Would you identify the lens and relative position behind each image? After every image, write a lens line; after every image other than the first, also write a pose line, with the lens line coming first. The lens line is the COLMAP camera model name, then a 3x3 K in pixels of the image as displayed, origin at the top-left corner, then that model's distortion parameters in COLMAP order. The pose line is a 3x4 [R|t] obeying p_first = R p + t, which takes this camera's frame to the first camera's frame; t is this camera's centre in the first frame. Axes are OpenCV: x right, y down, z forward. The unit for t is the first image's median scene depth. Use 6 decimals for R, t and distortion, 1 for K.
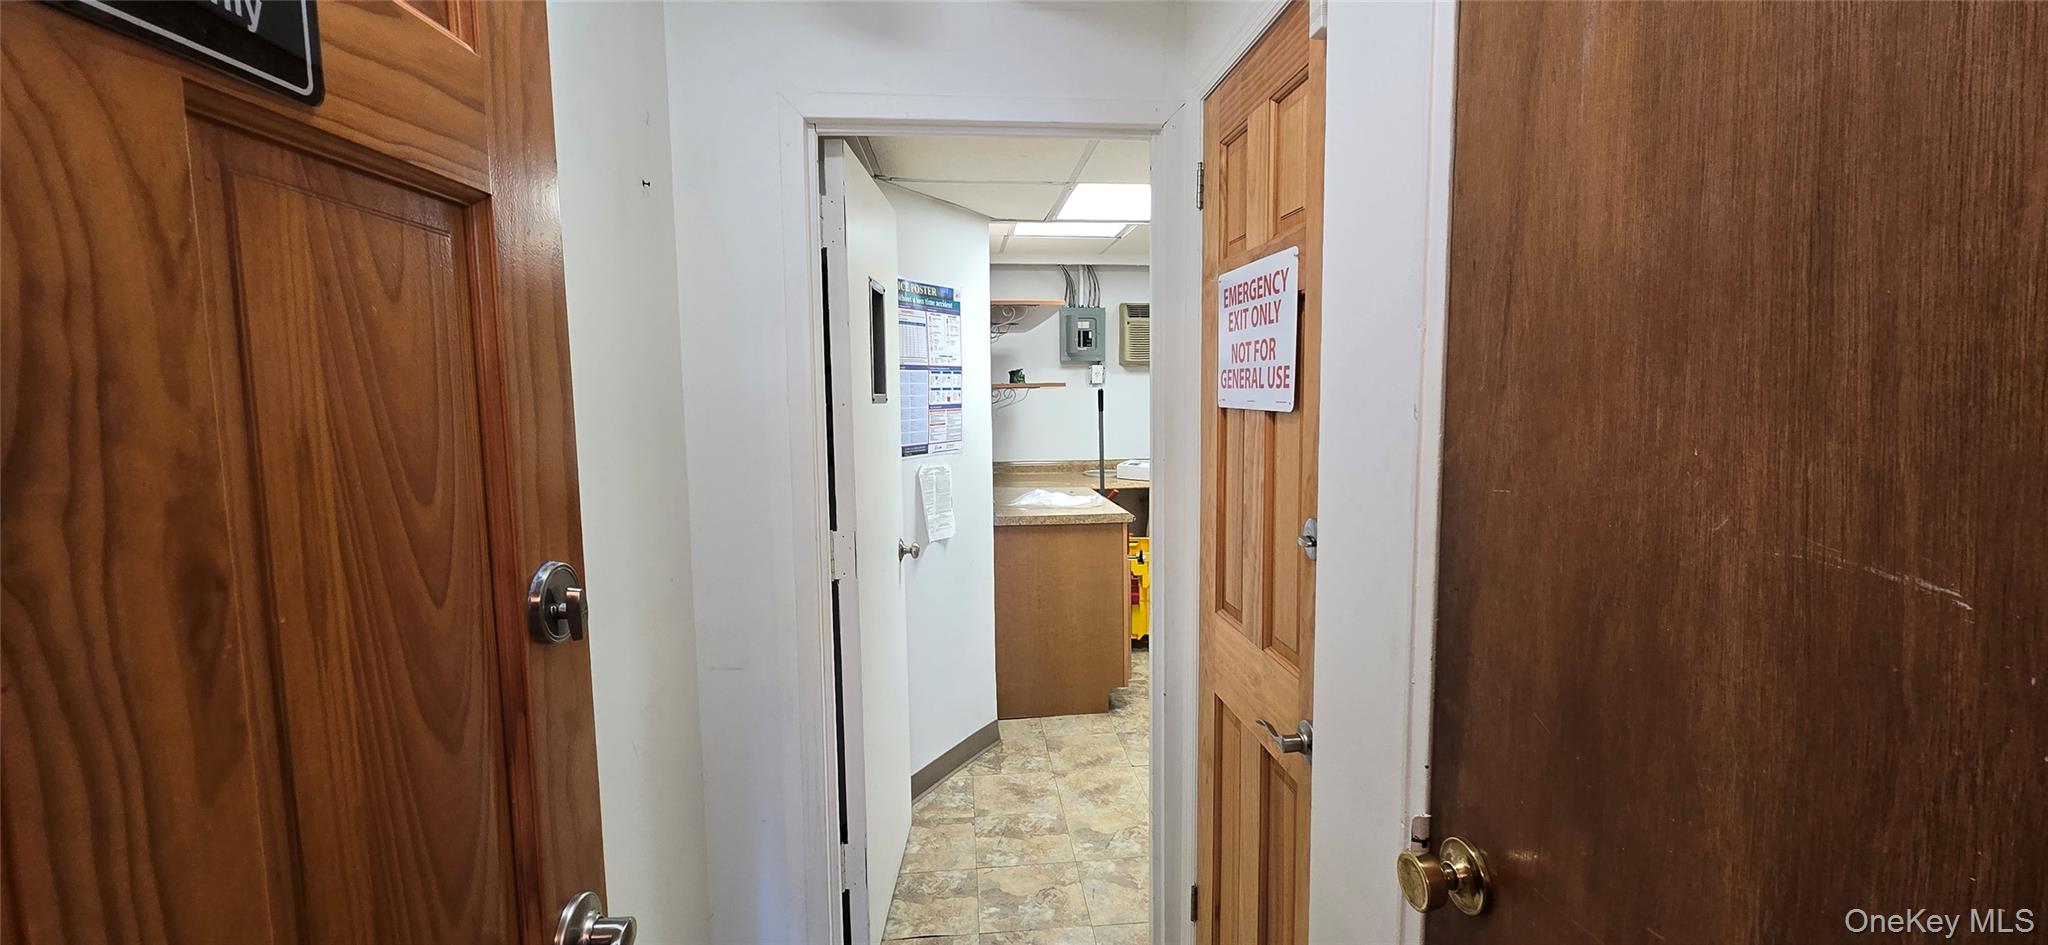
lens RADIAL K [[839.2, 0, 1022.4], [0, 839.2, 465.9], [0, 0, 1]] dist [-0.001692, -0.000528]
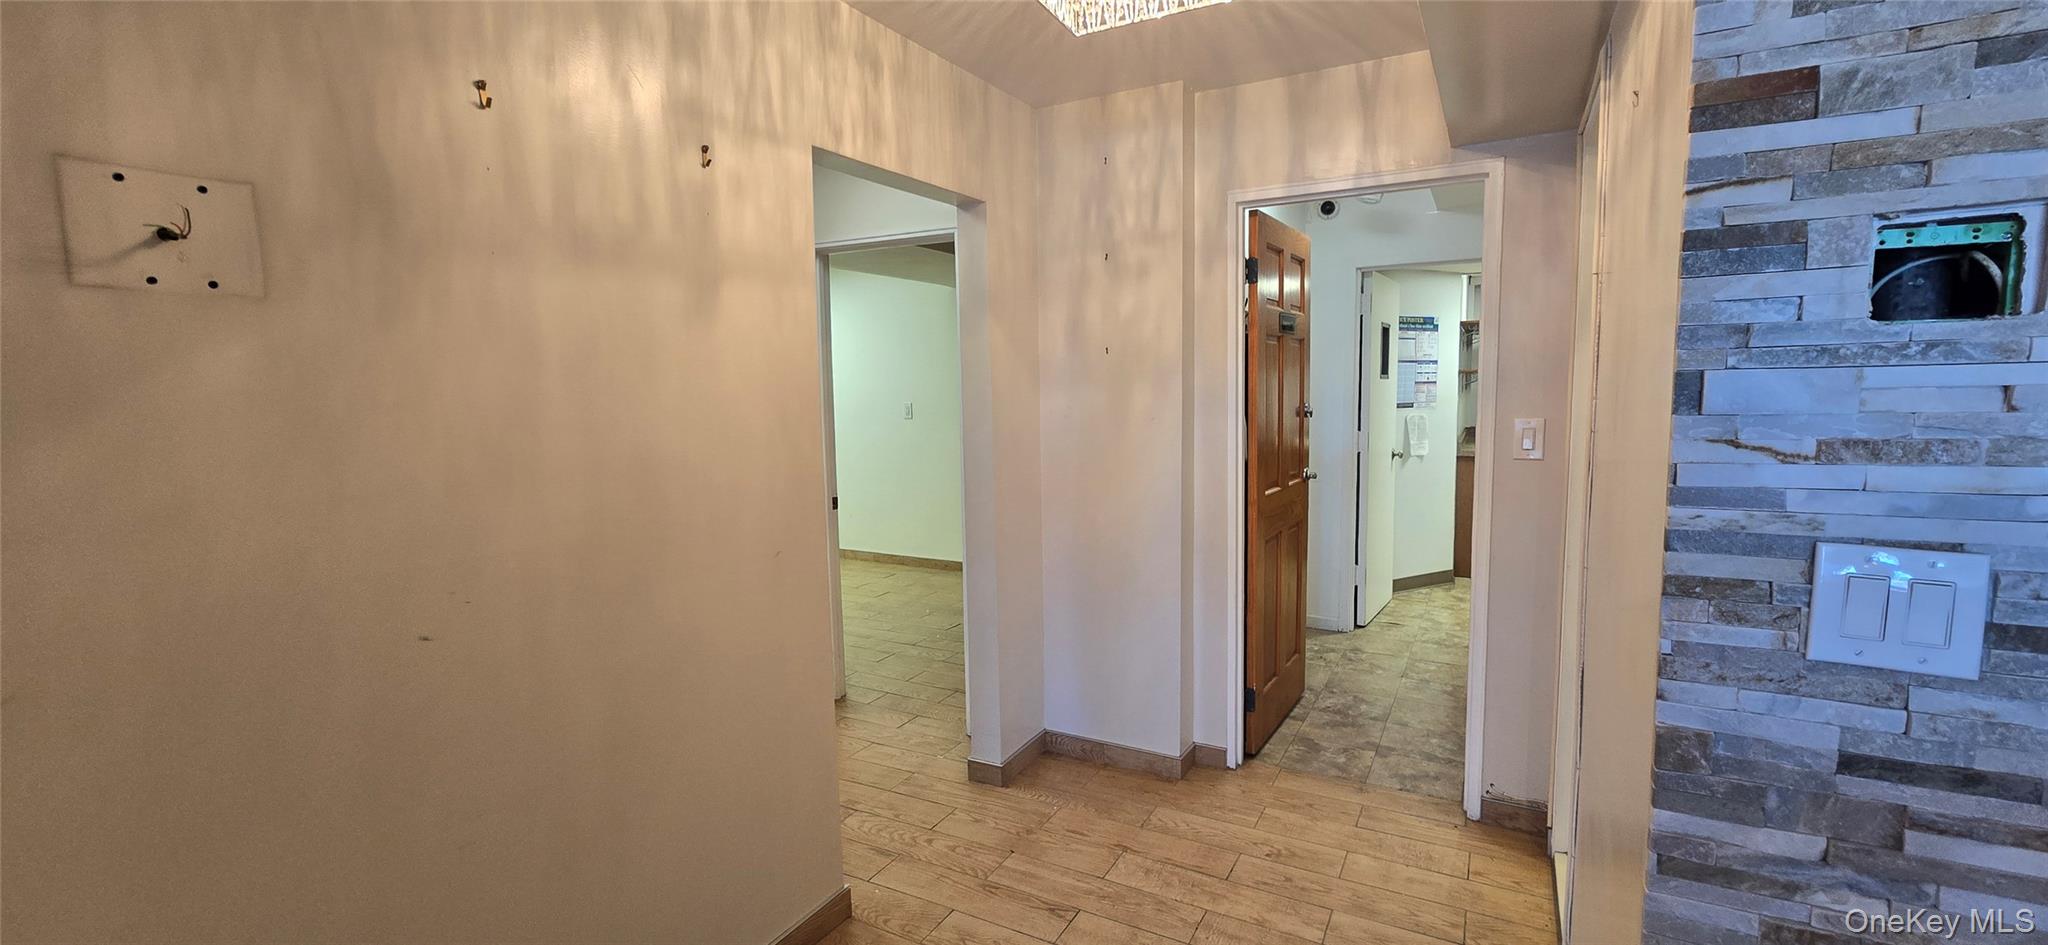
lens RADIAL K [[839.2, 0, 1026.3], [0, 839.2, 467.3], [0, 0, 1]] dist [-0.001692, -0.000528]
pose [[0.829555, 0.051890, -0.556010, 0.208711], [-0.044943, 0.998647, 0.026145, 0.103247], [0.556614, 0.003300, 0.830765, -0.981951]]
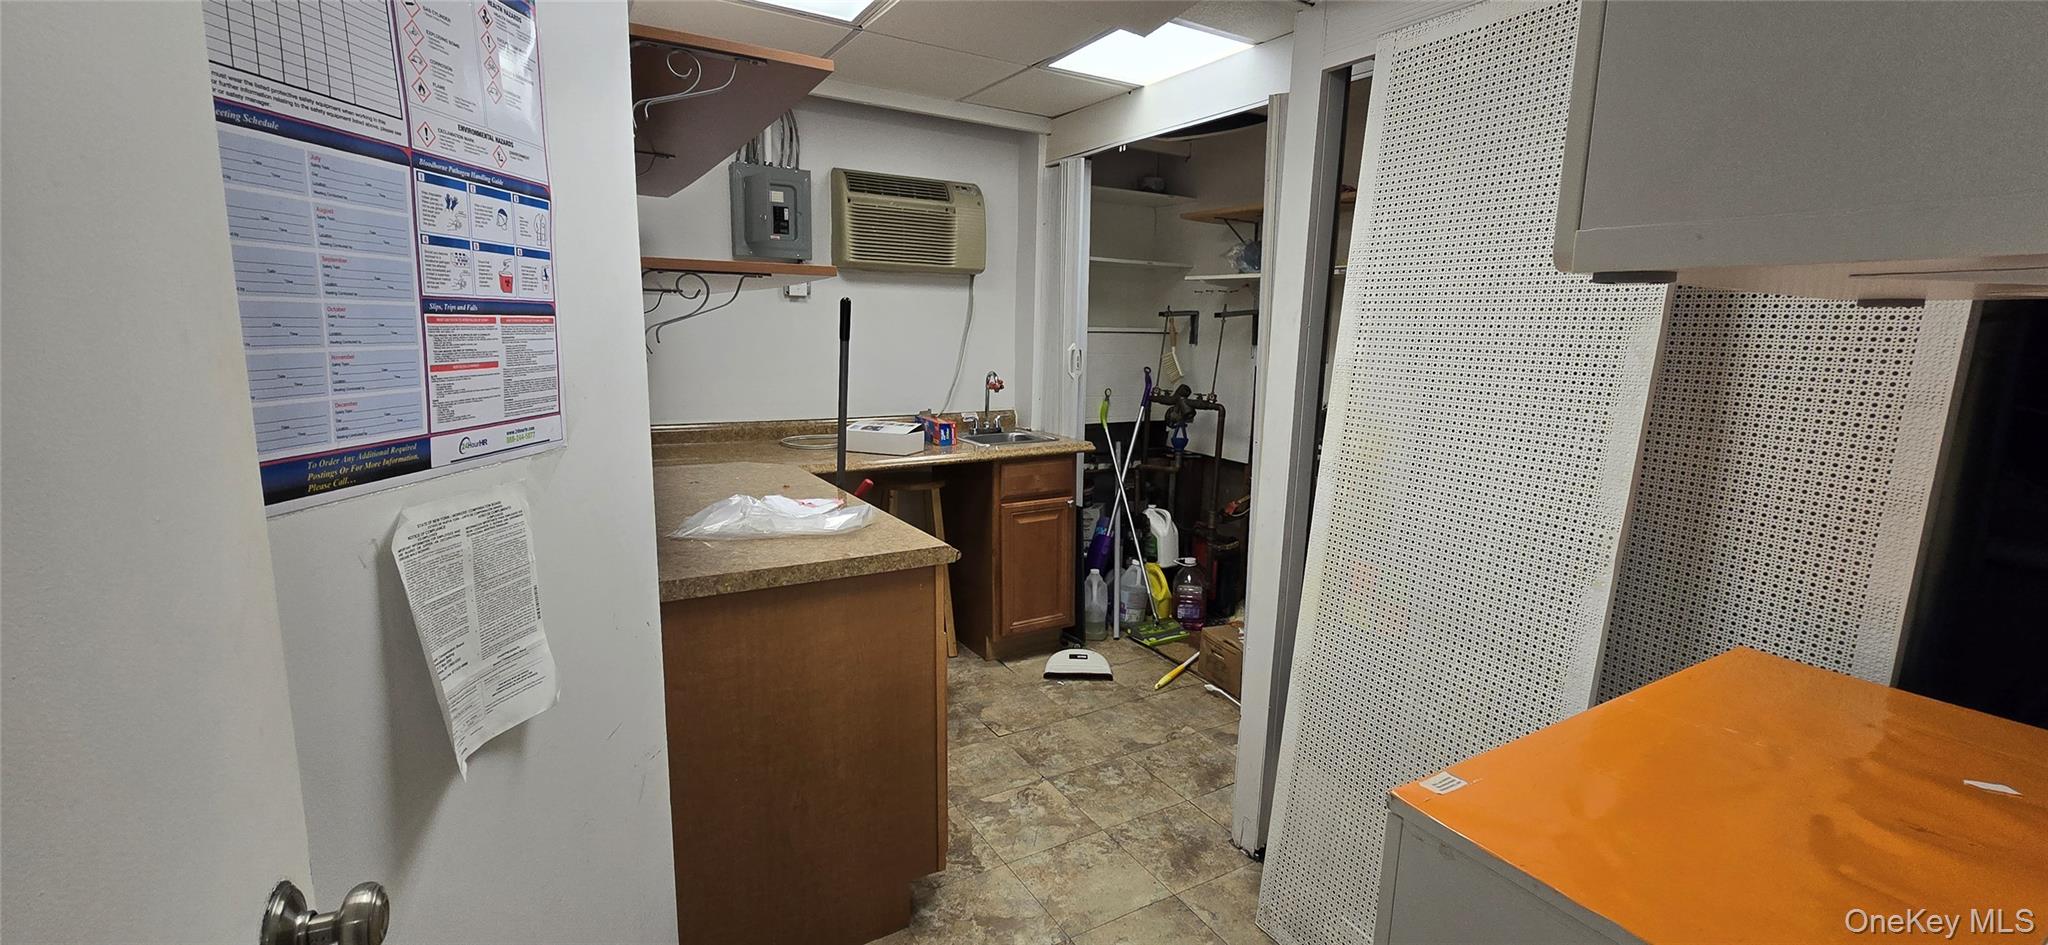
lens RADIAL K [[839.2, 0, 1024.5], [0, 839.2, 465.8], [0, 0, 1]] dist [-0.001692, -0.000528]
pose [[0.905183, -0.042563, 0.422884, -0.048408], [0.011072, 0.996997, 0.076648, -0.034152], [-0.424877, -0.064698, 0.902936, 0.637314]]
